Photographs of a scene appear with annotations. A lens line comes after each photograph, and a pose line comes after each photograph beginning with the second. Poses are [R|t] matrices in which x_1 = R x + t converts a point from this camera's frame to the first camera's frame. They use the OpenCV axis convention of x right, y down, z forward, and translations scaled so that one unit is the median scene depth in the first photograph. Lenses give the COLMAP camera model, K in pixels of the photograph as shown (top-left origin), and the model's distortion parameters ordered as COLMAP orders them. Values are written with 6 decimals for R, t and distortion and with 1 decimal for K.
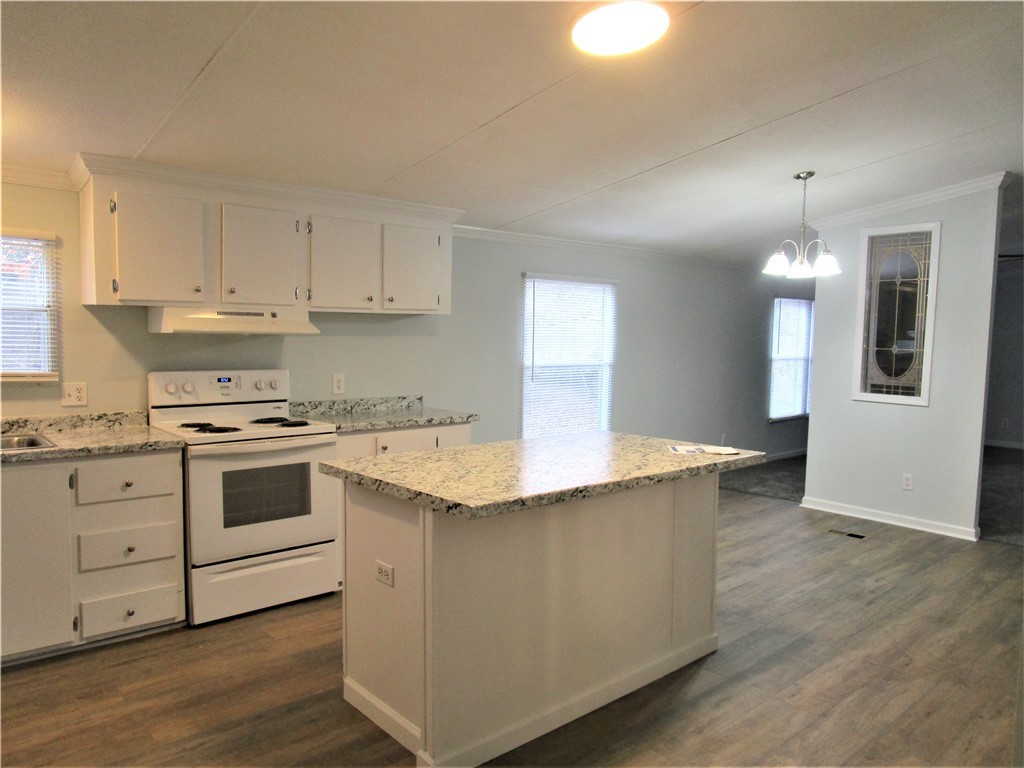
lens RADIAL K [[737.5, 0, 507.6], [0, 737.5, 387.2], [0, 0, 1]] dist [-0.019939, -0.001639]
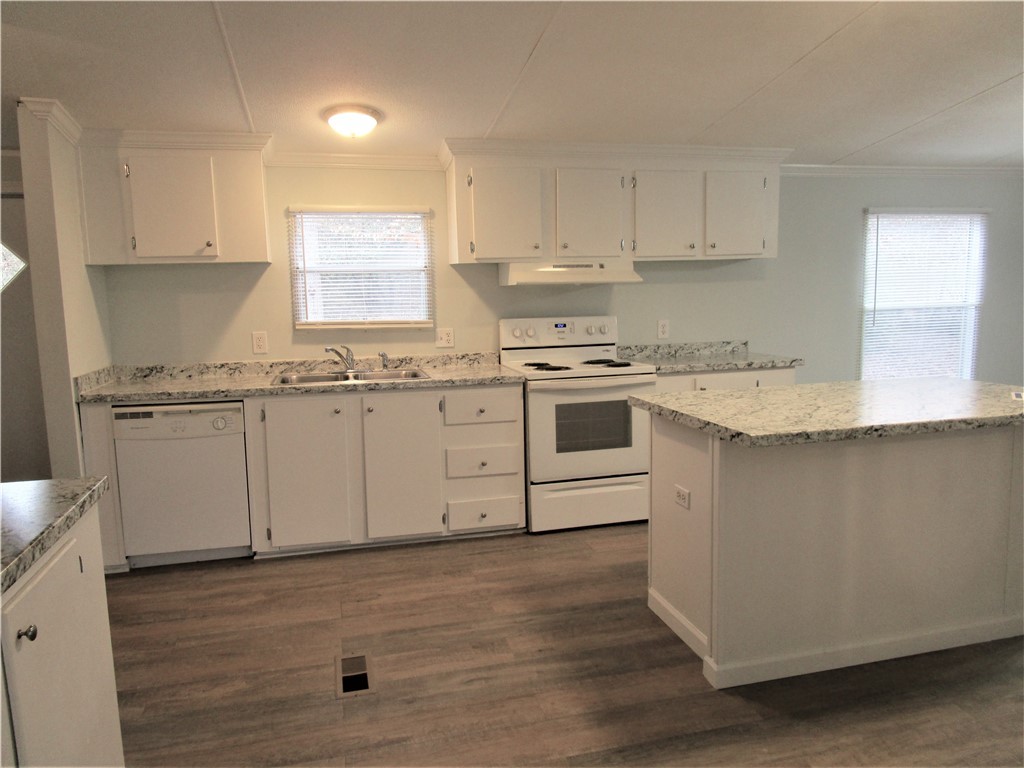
lens RADIAL K [[737.5, 0, 507.6], [0, 737.5, 387.2], [0, 0, 1]] dist [-0.019939, -0.001639]
pose [[0.890872, 0.026761, -0.453465, 0.071938], [0.002860, 0.997913, 0.064511, 0.013474], [0.454245, -0.058768, 0.888937, -0.064689]]
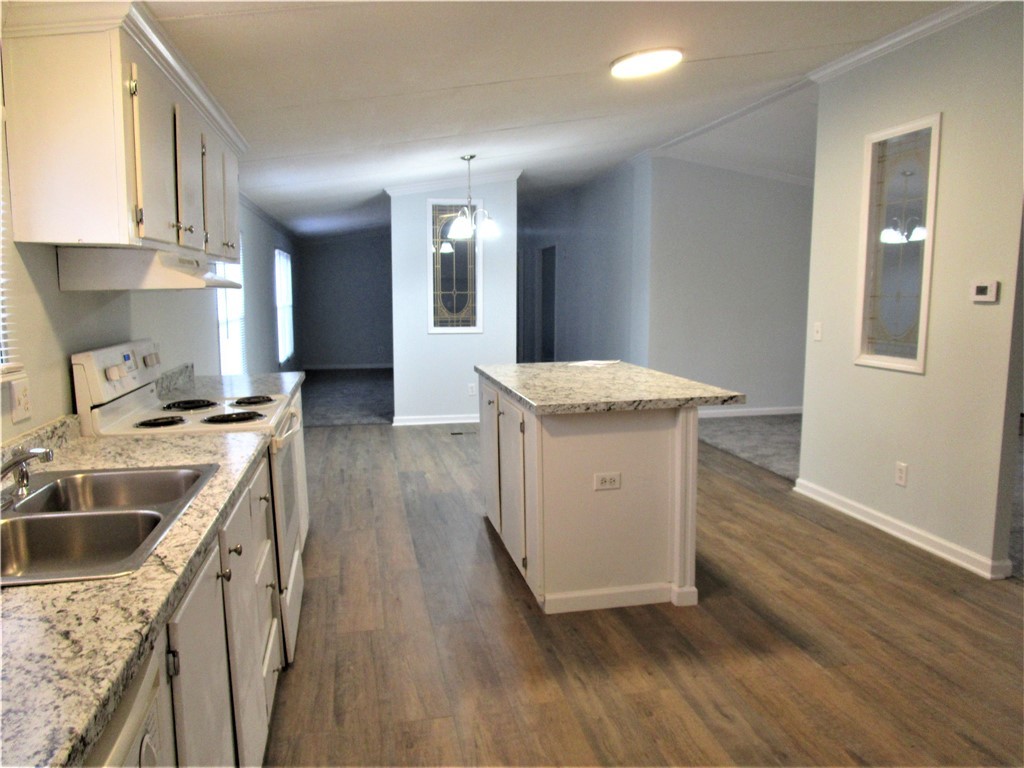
lens RADIAL K [[737.5, 0, 507.6], [0, 737.5, 387.2], [0, 0, 1]] dist [-0.019939, -0.001639]
pose [[0.479763, -0.135647, 0.866849, -0.972174], [0.078015, 0.990659, 0.111843, -0.037790], [-0.873923, 0.013969, 0.485864, 0.420744]]
